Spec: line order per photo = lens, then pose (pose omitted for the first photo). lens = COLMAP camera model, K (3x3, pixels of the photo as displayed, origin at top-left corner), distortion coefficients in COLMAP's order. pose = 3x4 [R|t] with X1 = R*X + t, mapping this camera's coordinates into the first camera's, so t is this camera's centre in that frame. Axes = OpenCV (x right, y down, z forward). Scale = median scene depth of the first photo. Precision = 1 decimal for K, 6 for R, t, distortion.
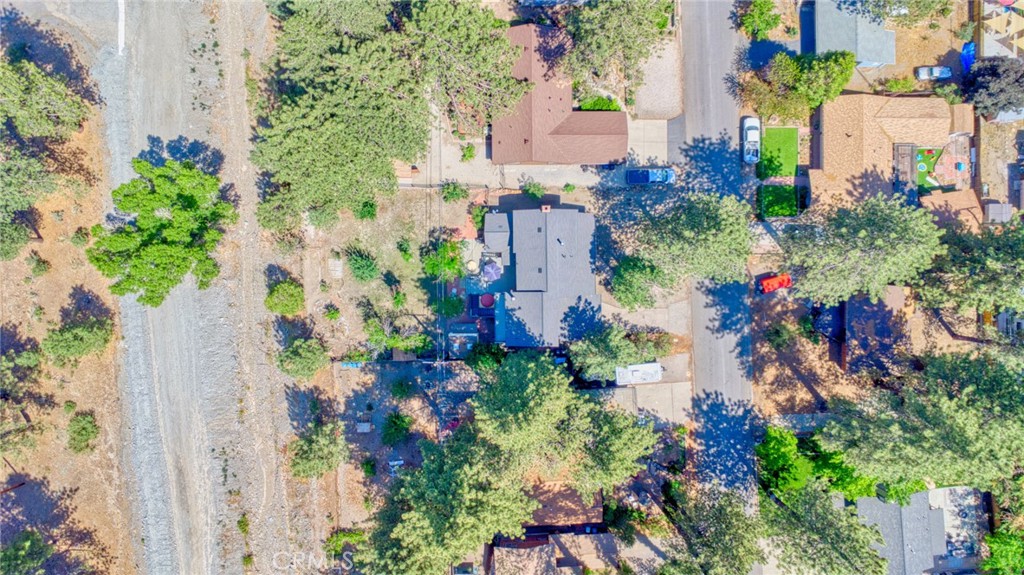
lens RADIAL K [[745.0, 0, 518.0], [0, 745.0, 285.7], [0, 0, 1]] dist [-0.039280, -0.000748]
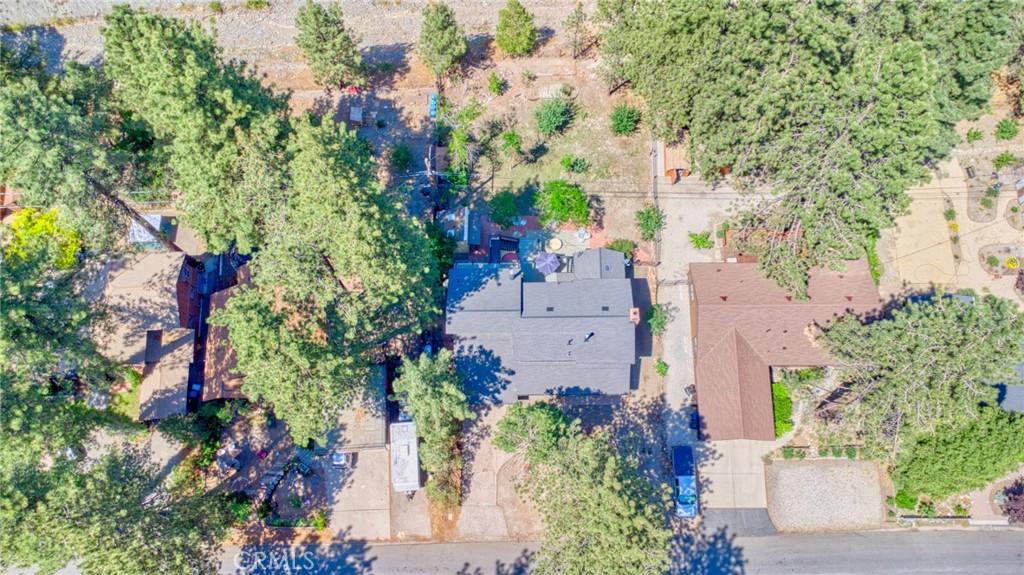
lens RADIAL K [[745.0, 0, 515.3], [0, 745.0, 297.5], [0, 0, 1]] dist [-0.039280, -0.000748]
pose [[-0.007973, 0.954732, -0.297361, 0.222828], [-0.999850, -0.003034, 0.017066, 0.001094], [0.015391, 0.297453, 0.954613, 0.277665]]
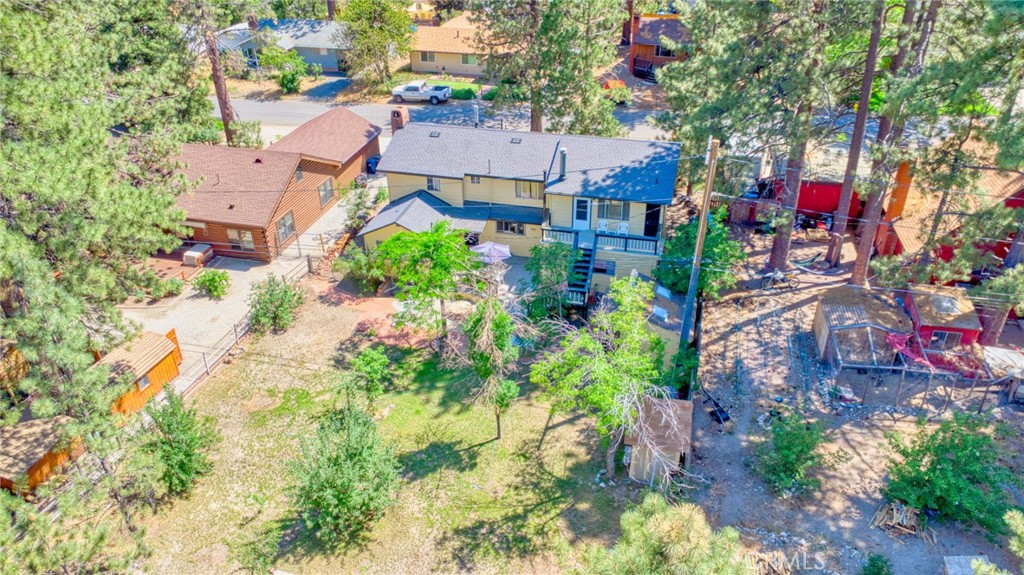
lens RADIAL K [[745.0, 0, 507.2], [0, 745.0, 288.0], [0, 0, 1]] dist [-0.039280, -0.000748]
pose [[0.266629, -0.497899, 0.825231, -0.385928], [0.963719, 0.126698, -0.234931, 0.092358], [0.012417, 0.857930, 0.513616, 0.786432]]
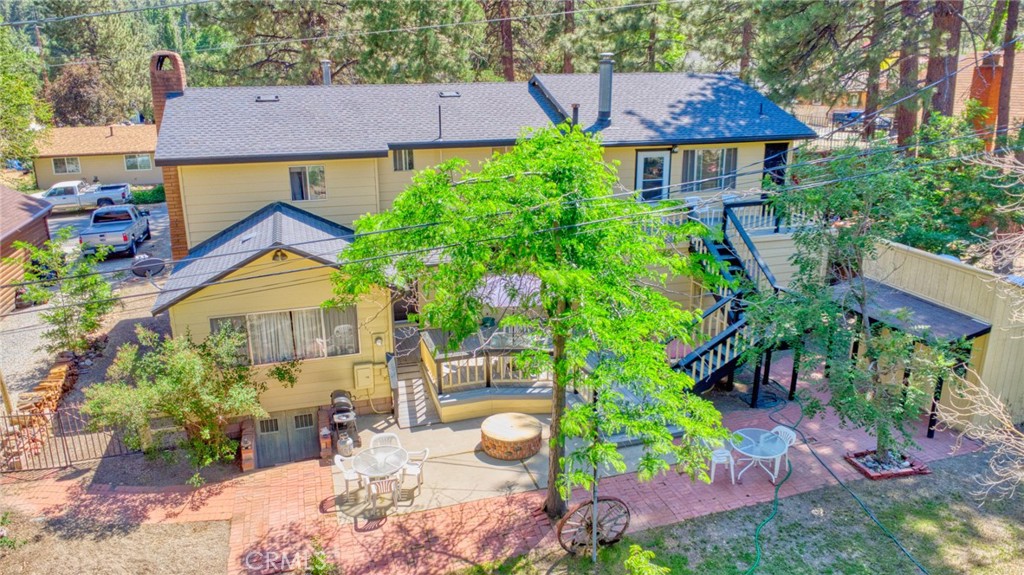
lens RADIAL K [[745.0, 0, 516.6], [0, 745.0, 288.4], [0, 0, 1]] dist [-0.039280, -0.000748]
pose [[-0.284166, -0.267235, 0.920780, -0.195795], [0.958713, -0.090121, 0.269717, -0.063986], [0.010903, 0.959408, 0.281810, 0.933626]]
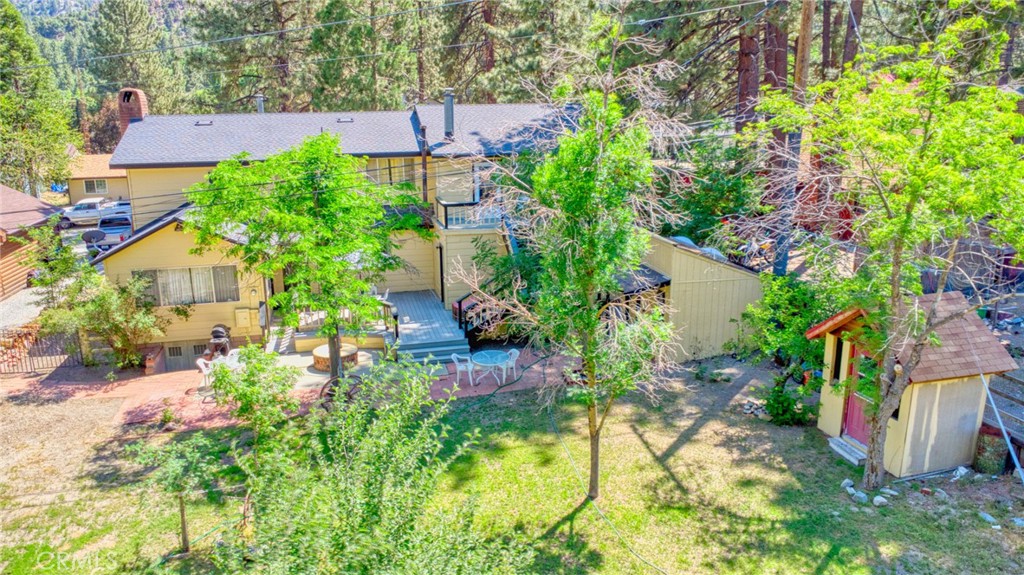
lens RADIAL K [[745.0, 0, 513.3], [0, 745.0, 283.7], [0, 0, 1]] dist [-0.039280, -0.000748]
pose [[-0.223962, -0.221364, 0.949125, -0.273737], [0.974511, -0.063881, 0.215053, -0.020758], [0.013027, 0.973097, 0.230029, 0.936513]]
